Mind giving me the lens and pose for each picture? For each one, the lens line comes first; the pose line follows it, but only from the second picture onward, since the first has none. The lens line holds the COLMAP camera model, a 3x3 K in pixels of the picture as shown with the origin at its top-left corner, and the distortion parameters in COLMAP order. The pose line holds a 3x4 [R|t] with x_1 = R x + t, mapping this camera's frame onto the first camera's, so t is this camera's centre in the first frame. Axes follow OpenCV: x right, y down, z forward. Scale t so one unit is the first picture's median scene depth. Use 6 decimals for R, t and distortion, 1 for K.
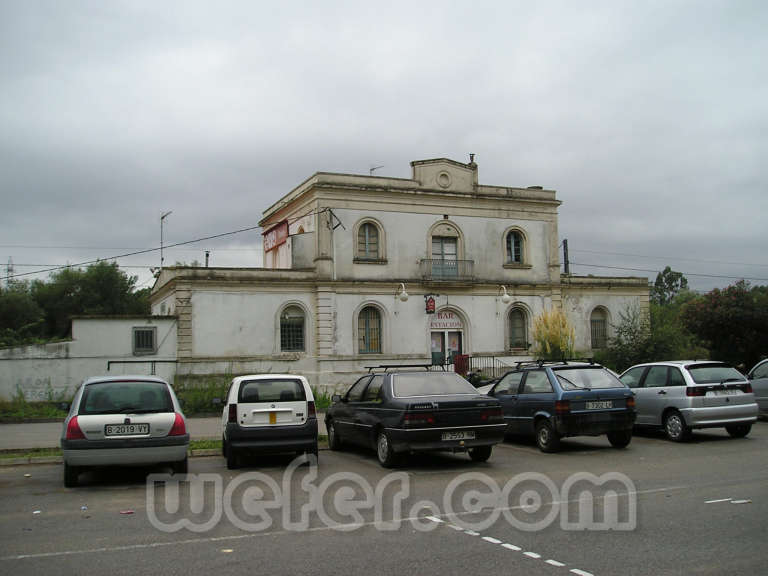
lens RADIAL K [[792.2, 0, 399.6], [0, 792.2, 292.9], [0, 0, 1]] dist [-0.147870, 0.092841]
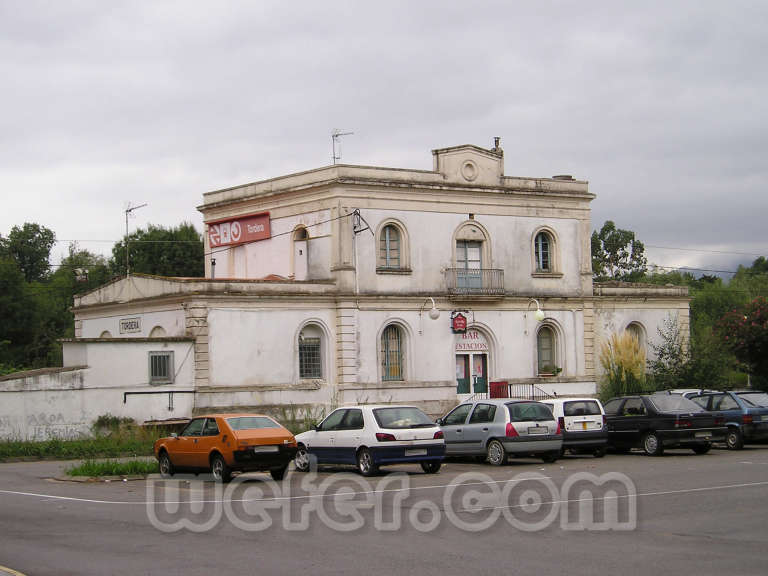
lens RADIAL K [[1625.0, 0, 384.0], [0, 1625.0, 288.0], [0, 0, 1]] dist [-0.044350, 0.053427]
pose [[0.976901, 0.009416, 0.213484, -0.405023], [-0.014333, 0.999666, 0.021497, -0.057479], [-0.213211, -0.024060, 0.976710, -0.667474]]
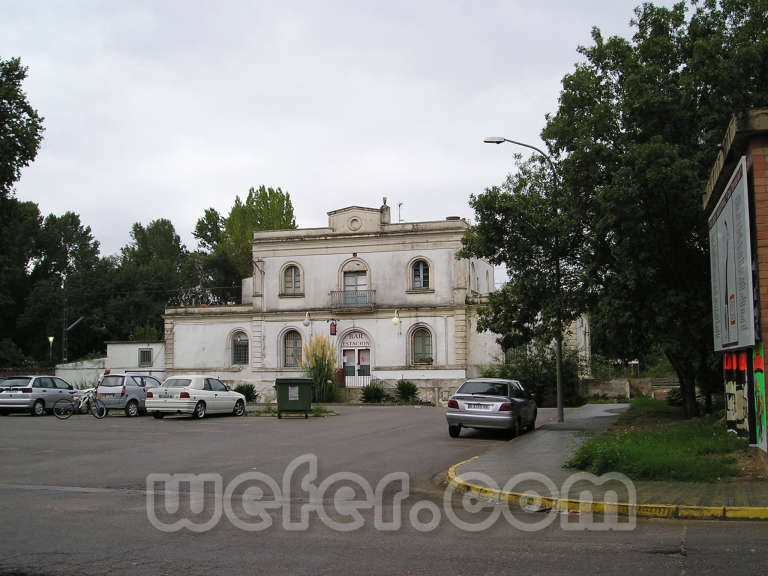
lens RADIAL K [[924.6, 0, 384.0], [0, 924.6, 288.0], [0, 0, 1]] dist [-0.138609, 0.018707]
pose [[0.769181, -0.044604, -0.637472, 1.020338], [0.046626, 0.998819, -0.013629, -0.024068], [0.637327, -0.019240, 0.770353, -0.068351]]
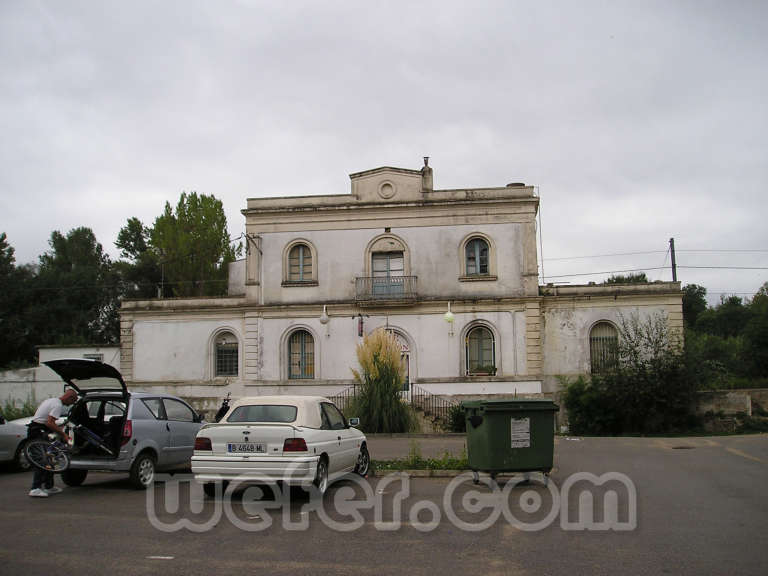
lens RADIAL K [[783.9, 0, 381.7], [0, 783.9, 299.2], [0, 0, 1]] dist [-0.126951, 0.034212]
pose [[0.858872, -0.046317, -0.510092, 0.525565], [0.038782, 0.998925, -0.025405, 0.007189], [0.510721, 0.002037, 0.859744, 0.219282]]
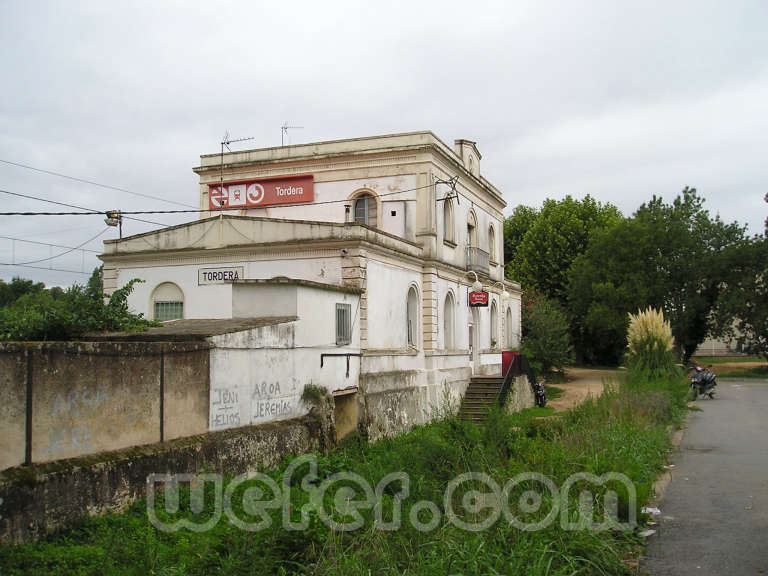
lens RADIAL K [[792.2, 0, 399.6], [0, 792.2, 292.9], [0, 0, 1]] dist [-0.147870, 0.092841]
pose [[0.686581, 0.071185, 0.723560, -0.690618], [-0.072211, 0.996951, -0.029562, 0.043998], [-0.723458, -0.031953, 0.689628, 0.420039]]
